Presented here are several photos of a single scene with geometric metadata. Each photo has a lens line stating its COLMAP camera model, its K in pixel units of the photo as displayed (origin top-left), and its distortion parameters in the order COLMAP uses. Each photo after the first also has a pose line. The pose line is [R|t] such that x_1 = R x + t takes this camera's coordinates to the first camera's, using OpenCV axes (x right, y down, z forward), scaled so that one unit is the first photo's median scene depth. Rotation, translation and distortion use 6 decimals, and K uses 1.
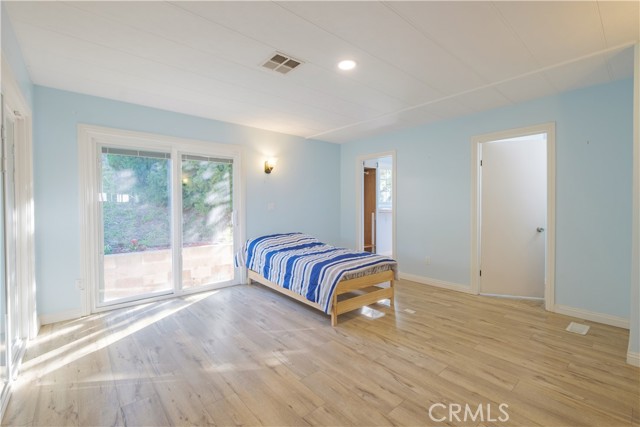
lens RADIAL K [[281.1, 0, 315.3], [0, 281.1, 209.2], [0, 0, 1]] dist [-0.003583, -0.000271]
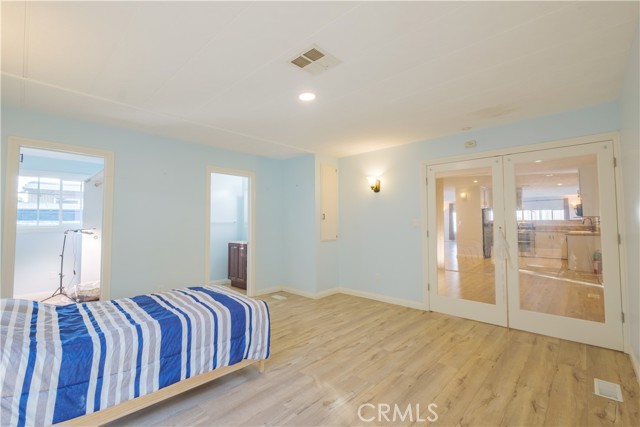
lens RADIAL K [[281.1, 0, 315.3], [0, 281.1, 209.2], [0, 0, 1]] dist [-0.003583, -0.000271]
pose [[-0.103091, 0.050917, 0.993368, -0.951998], [0.018851, 0.998610, -0.049229, -0.028064], [-0.994493, 0.013651, -0.103907, 1.093198]]
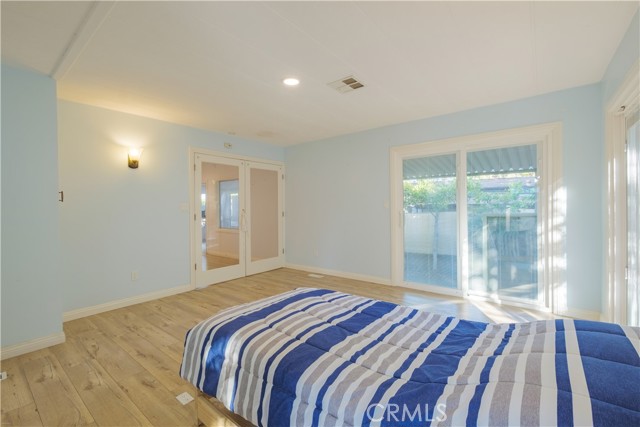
lens RADIAL K [[281.1, 0, 315.3], [0, 281.1, 209.2], [0, 0, 1]] dist [-0.003583, -0.000271]
pose [[-0.981900, 0.020630, -0.188273, 0.240258], [0.016449, 0.999583, 0.023747, -0.031529], [0.188684, 0.020221, -0.981830, 2.139860]]
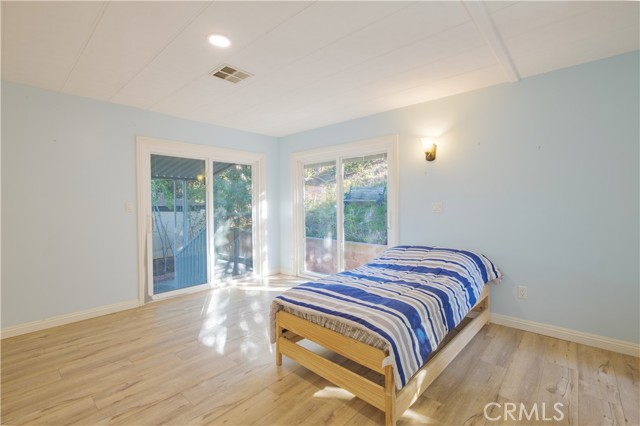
lens RADIAL K [[286.6, 0, 316.5], [0, 286.6, 209.0], [0, 0, 1]] dist [-0.010390, -0.000005]
pose [[0.132649, 0.018728, -0.990986, 1.006593], [-0.007440, 0.999812, 0.017899, -0.028761], [0.991135, 0.004998, 0.132763, 1.179164]]
